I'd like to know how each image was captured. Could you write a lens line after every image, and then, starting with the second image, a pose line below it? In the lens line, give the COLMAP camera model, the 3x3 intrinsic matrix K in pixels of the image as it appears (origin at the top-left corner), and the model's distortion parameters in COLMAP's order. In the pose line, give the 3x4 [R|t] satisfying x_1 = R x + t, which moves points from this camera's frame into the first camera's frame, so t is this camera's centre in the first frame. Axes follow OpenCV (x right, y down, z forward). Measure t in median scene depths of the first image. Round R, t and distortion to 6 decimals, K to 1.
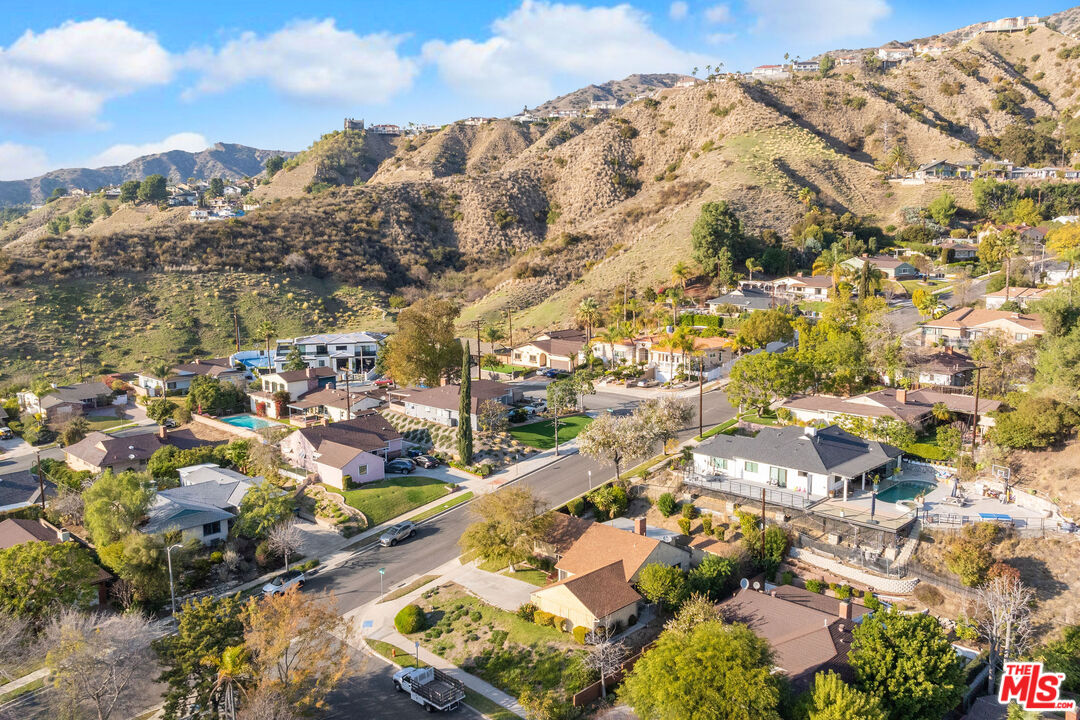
lens RADIAL K [[897.8, 0, 545.7], [0, 897.8, 360.4], [0, 0, 1]] dist [-0.017096, -0.009817]
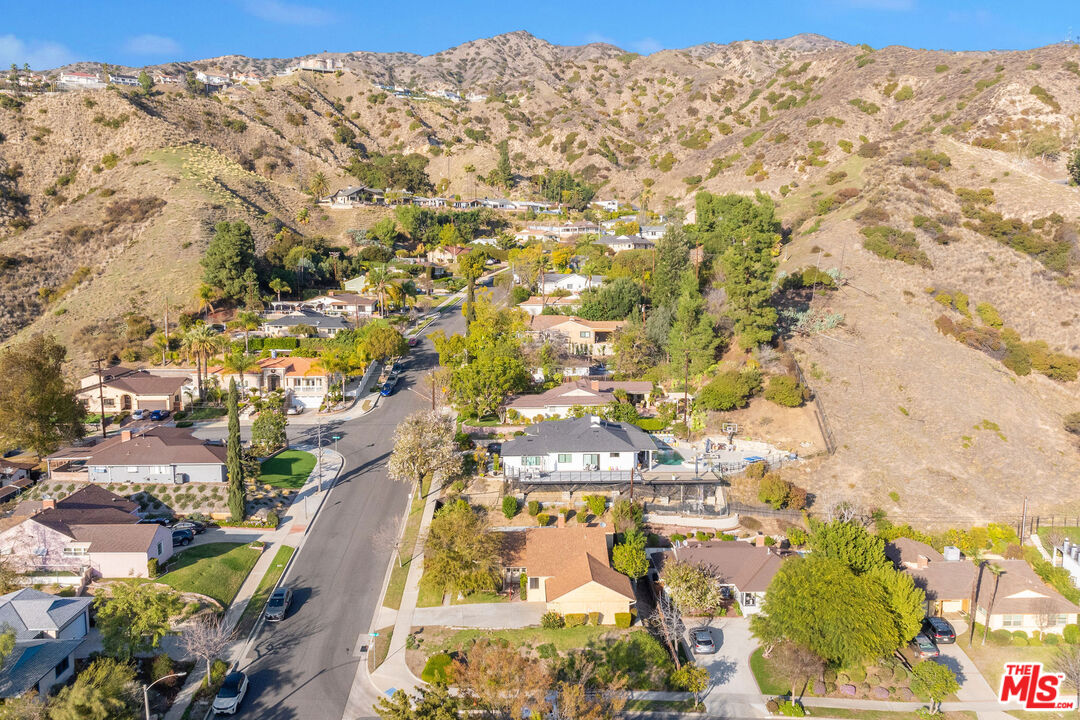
lens RADIAL K [[897.8, 0, 545.7], [0, 897.8, 360.4], [0, 0, 1]] dist [-0.017096, -0.009817]
pose [[0.702118, -0.085165, 0.706950, -0.224938], [0.101600, 0.994645, 0.018918, -0.010937], [-0.704775, 0.058543, 0.707011, 0.081241]]
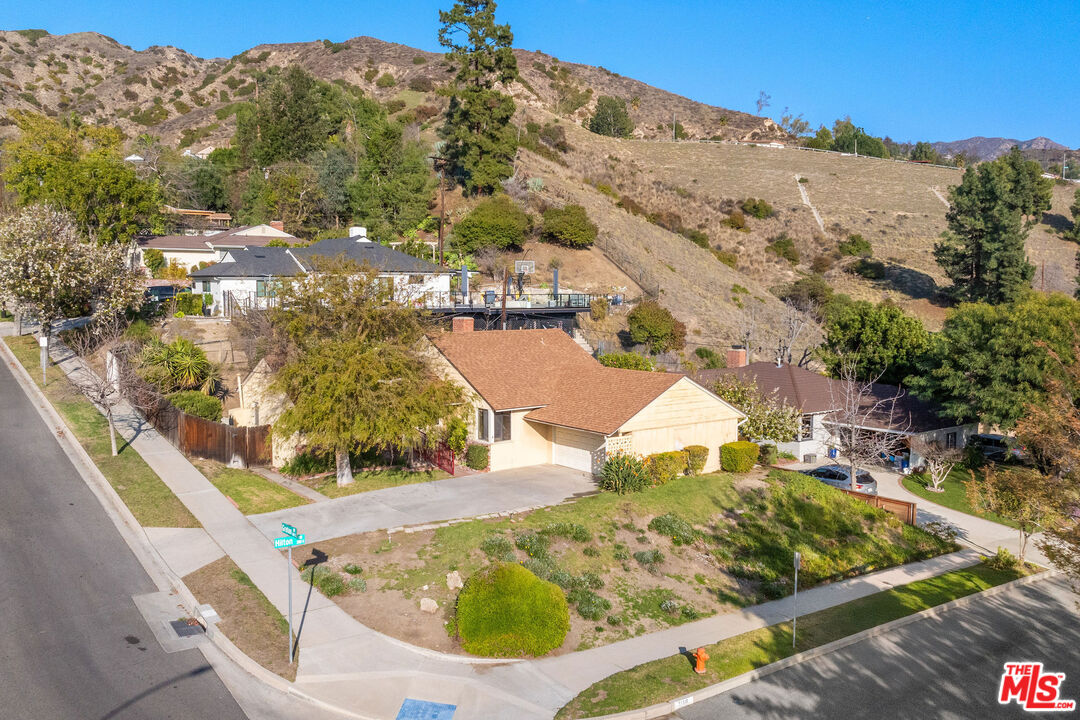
lens RADIAL K [[924.7, 0, 540.0], [0, 924.7, 360.0], [0, 0, 1]] dist [-0.090365, 0.104739]
pose [[0.160684, -0.068808, 0.984605, -0.144429], [0.136071, 0.989586, 0.046950, 0.061979], [-0.977581, 0.126432, 0.168373, 0.297425]]
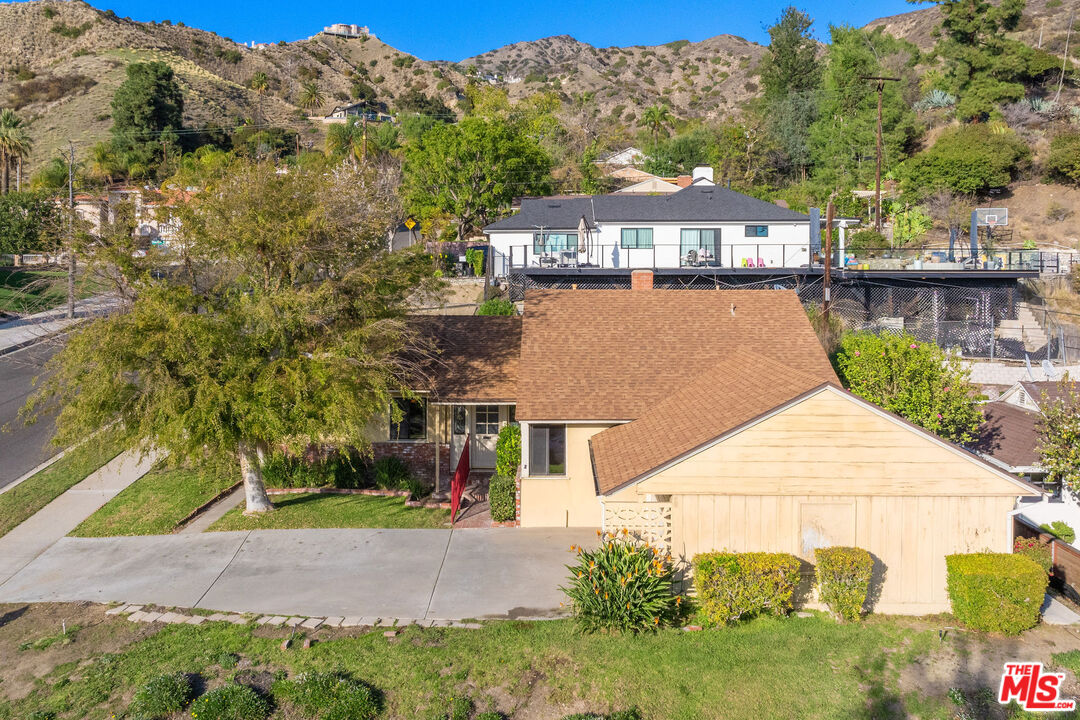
lens RADIAL K [[917.1, 0, 543.9], [0, 917.1, 298.6], [0, 0, 1]] dist [-0.018073, -0.002116]
pose [[0.735634, -0.012953, 0.677256, -0.052932], [0.092015, 0.992461, -0.080965, 0.072089], [-0.671101, 0.121878, 0.731279, 0.265444]]
